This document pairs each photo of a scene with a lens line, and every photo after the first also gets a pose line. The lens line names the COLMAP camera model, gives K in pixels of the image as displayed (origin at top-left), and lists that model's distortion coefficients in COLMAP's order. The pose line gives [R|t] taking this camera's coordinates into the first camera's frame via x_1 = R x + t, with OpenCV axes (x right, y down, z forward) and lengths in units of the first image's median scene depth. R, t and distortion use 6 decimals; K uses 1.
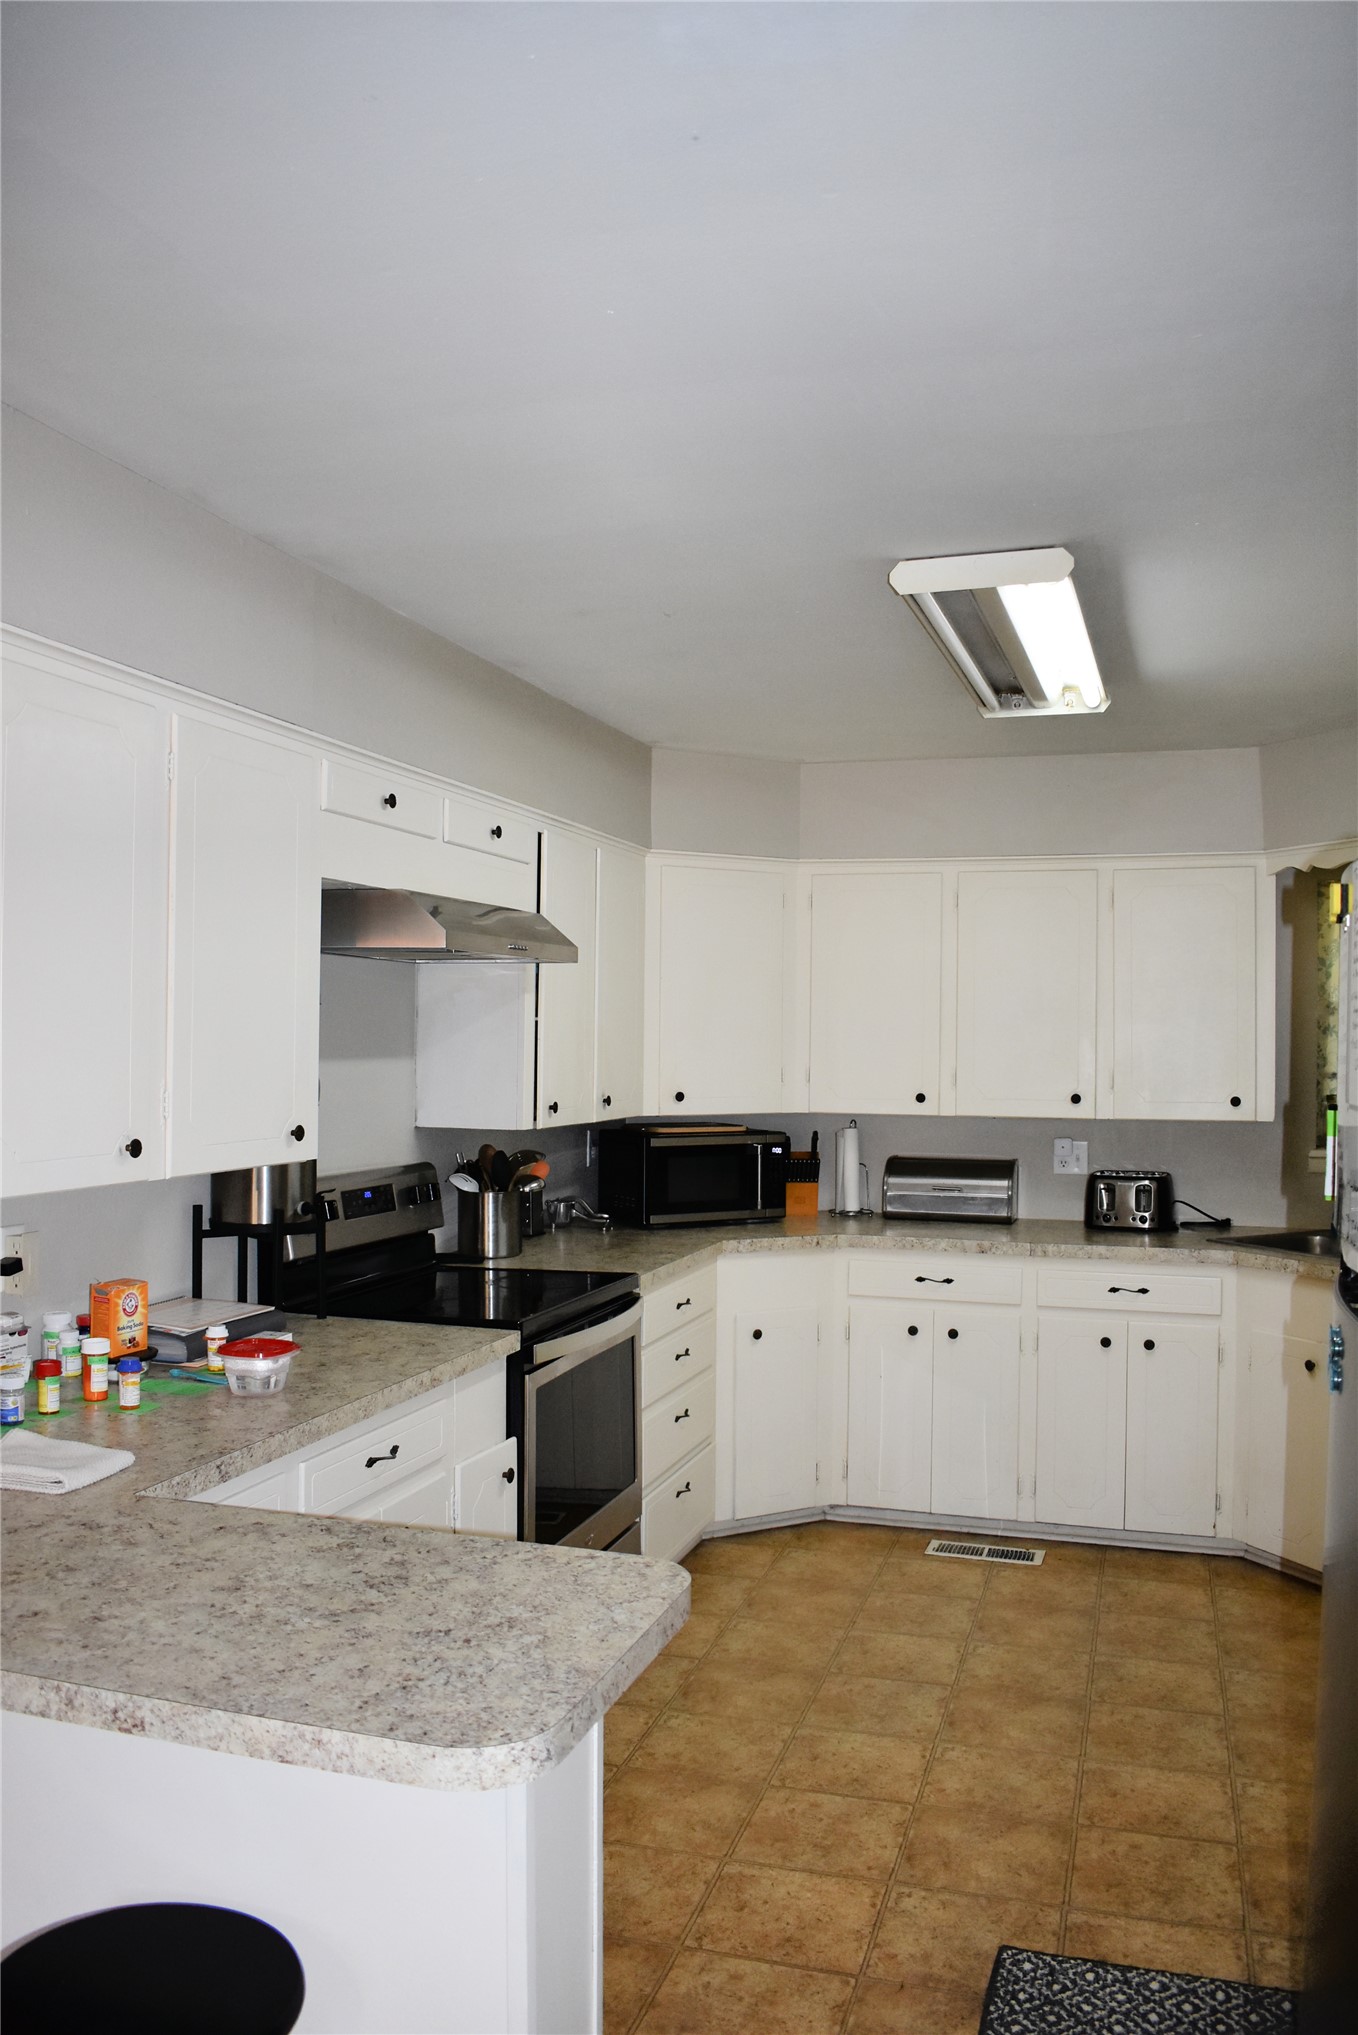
lens RADIAL K [[1586.8, 0, 684.3], [0, 1586.8, 1023.9], [0, 0, 1]] dist [-0.099097, 0.024494]
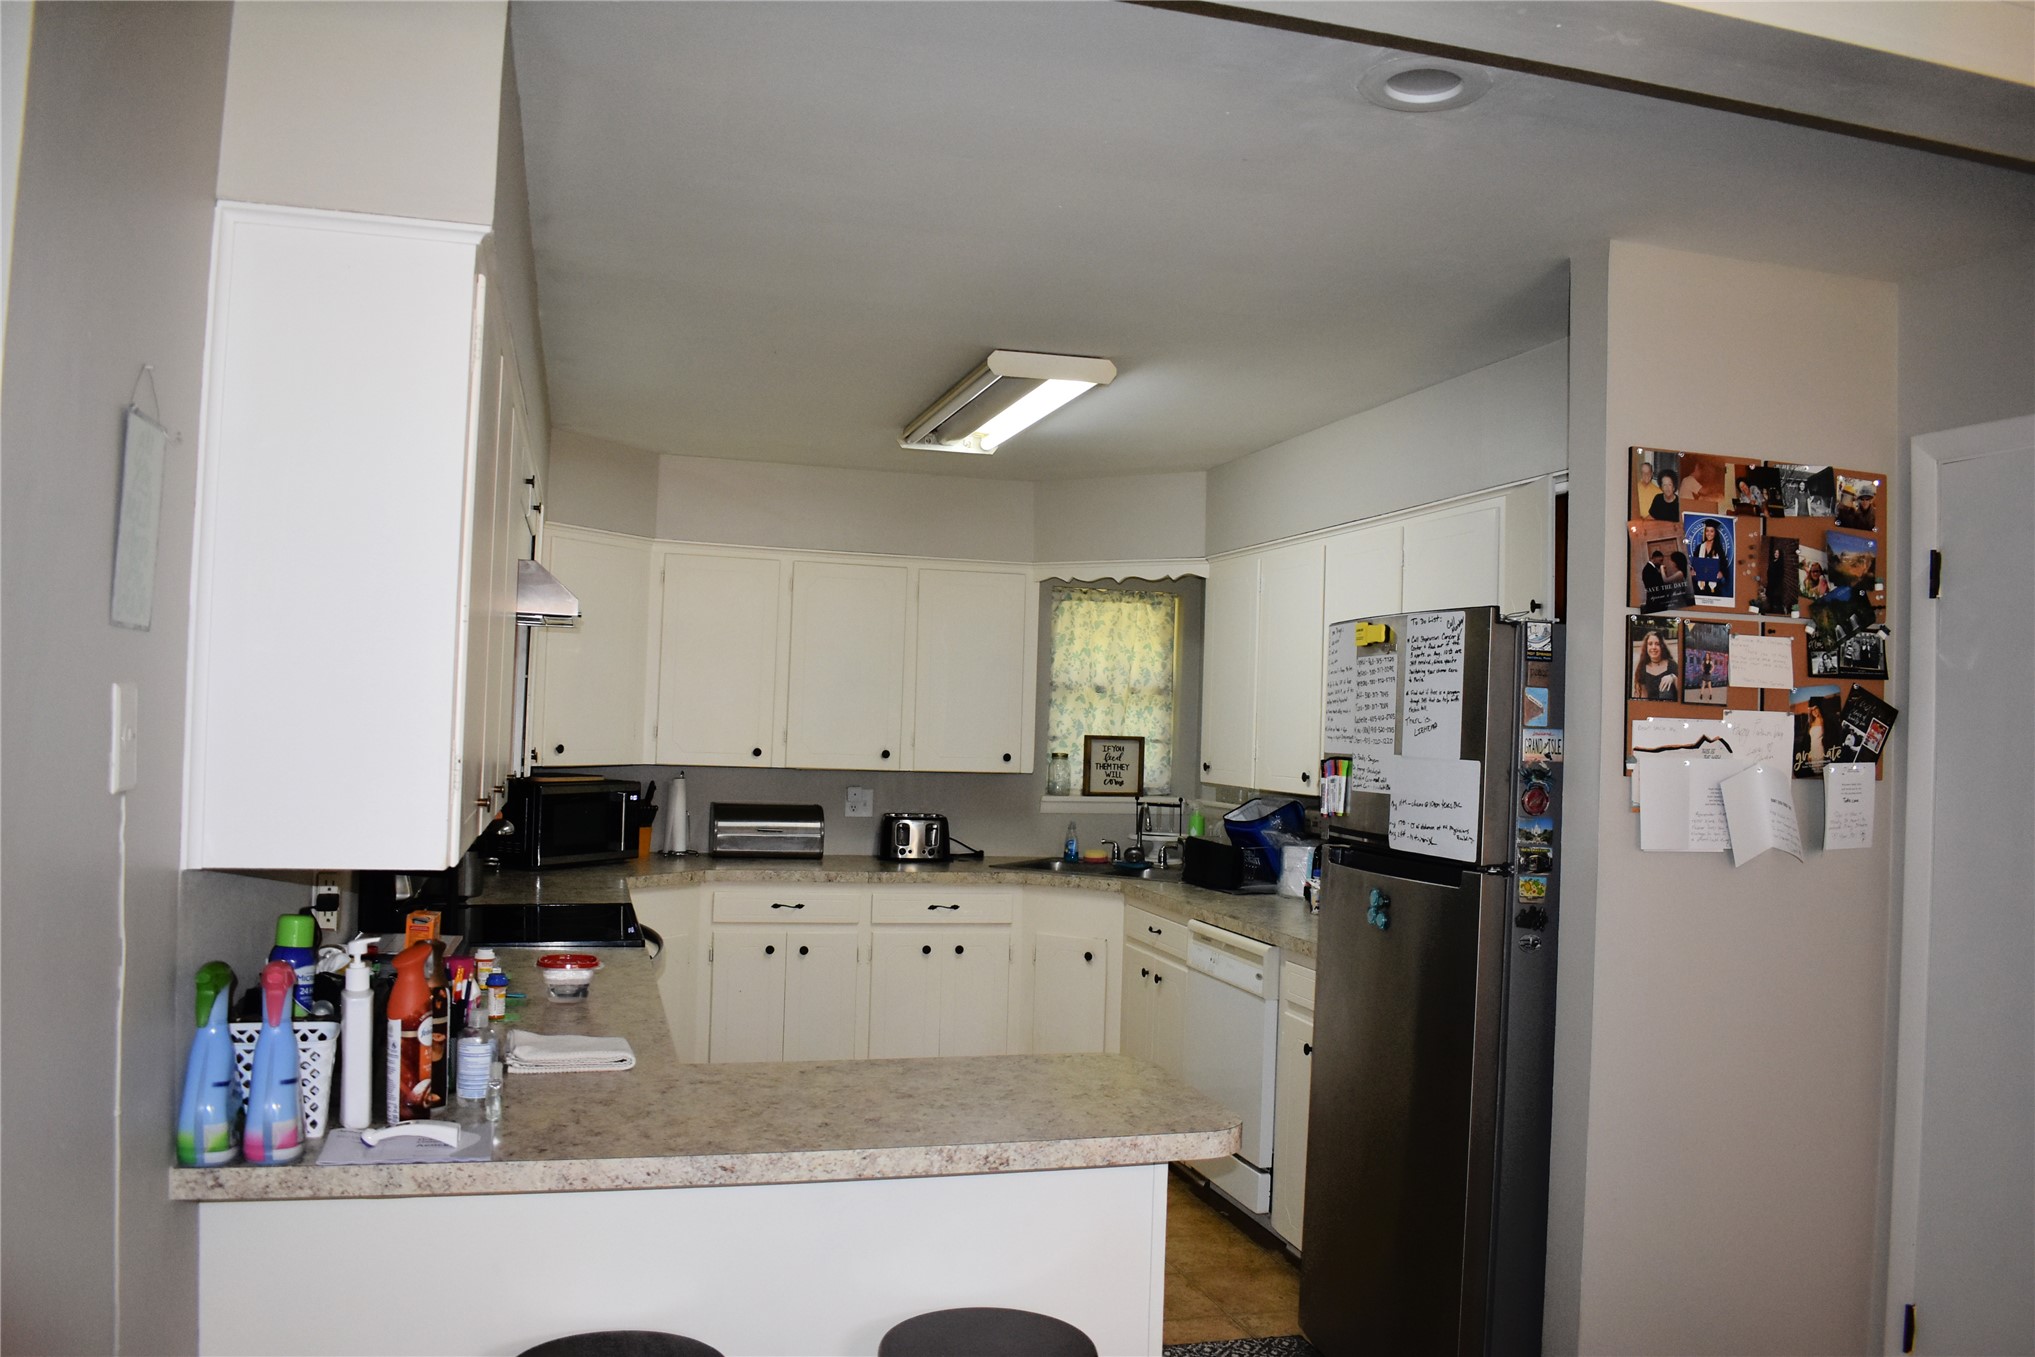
lens RADIAL K [[1586.8, 0, 1016.7], [0, 1586.8, 680.8], [0, 0, 1]] dist [-0.099097, 0.024494]
pose [[0.836102, 0.032057, 0.547637, -0.407213], [-0.031479, 0.999450, -0.010444, 0.000313], [-0.547671, -0.008507, 0.836651, -0.097359]]
